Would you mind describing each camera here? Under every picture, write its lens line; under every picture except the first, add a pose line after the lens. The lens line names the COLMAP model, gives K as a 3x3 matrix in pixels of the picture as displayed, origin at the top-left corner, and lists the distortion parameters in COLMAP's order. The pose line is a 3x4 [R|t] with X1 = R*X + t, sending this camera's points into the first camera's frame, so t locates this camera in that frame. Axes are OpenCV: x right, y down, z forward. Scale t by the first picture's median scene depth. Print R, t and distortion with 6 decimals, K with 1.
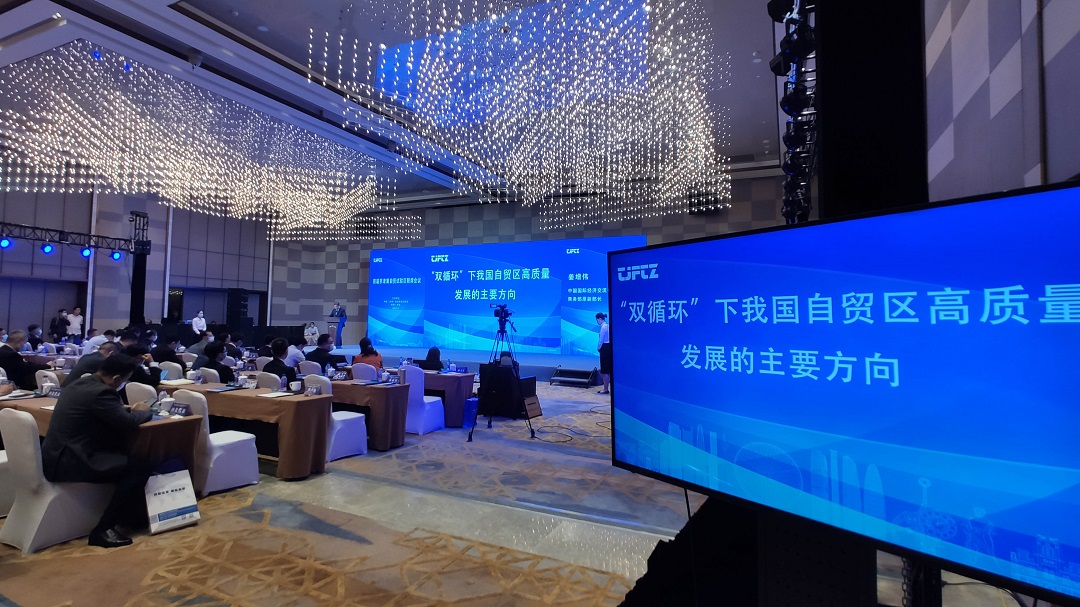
lens RADIAL K [[531.6, 0, 540.8], [0, 531.6, 296.6], [0, 0, 1]] dist [-0.031707, 0.016210]
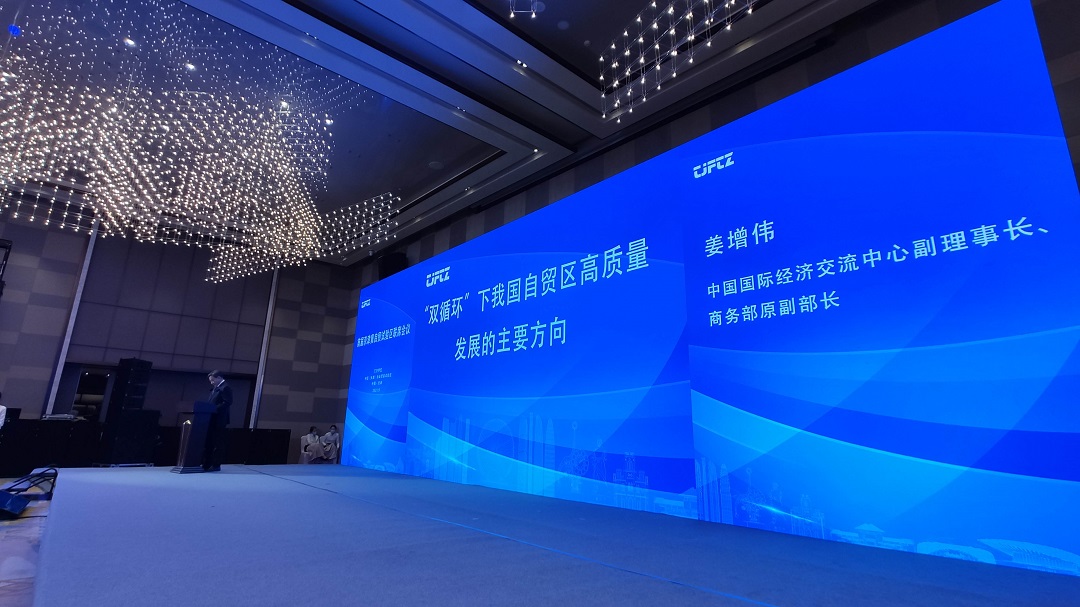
lens RADIAL K [[531.6, 0, 540.8], [0, 531.6, 296.6], [0, 0, 1]] dist [-0.031707, 0.016210]
pose [[0.924937, -0.092947, -0.368583, 0.065464], [0.012028, 0.976315, -0.216018, 0.047645], [0.379931, 0.195370, 0.904148, 0.619892]]
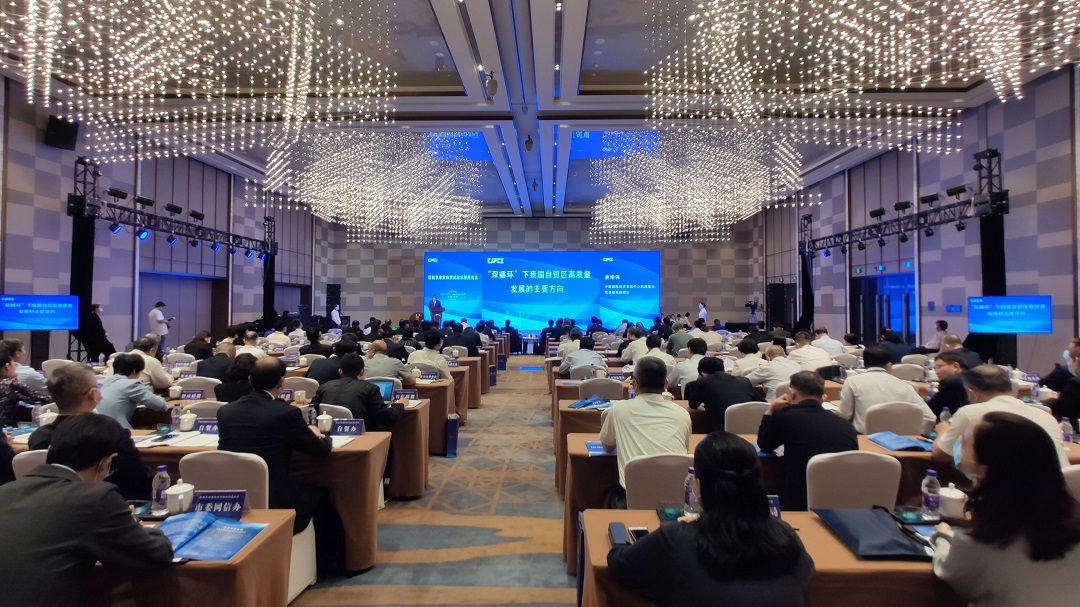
lens RADIAL K [[531.6, 0, 540.8], [0, 531.6, 296.6], [0, 0, 1]] dist [-0.031707, 0.016210]
pose [[0.912571, -0.010211, 0.408790, -0.624835], [-0.002359, 0.999540, 0.030233, -0.024461], [-0.408911, -0.028554, 0.912128, -0.229081]]
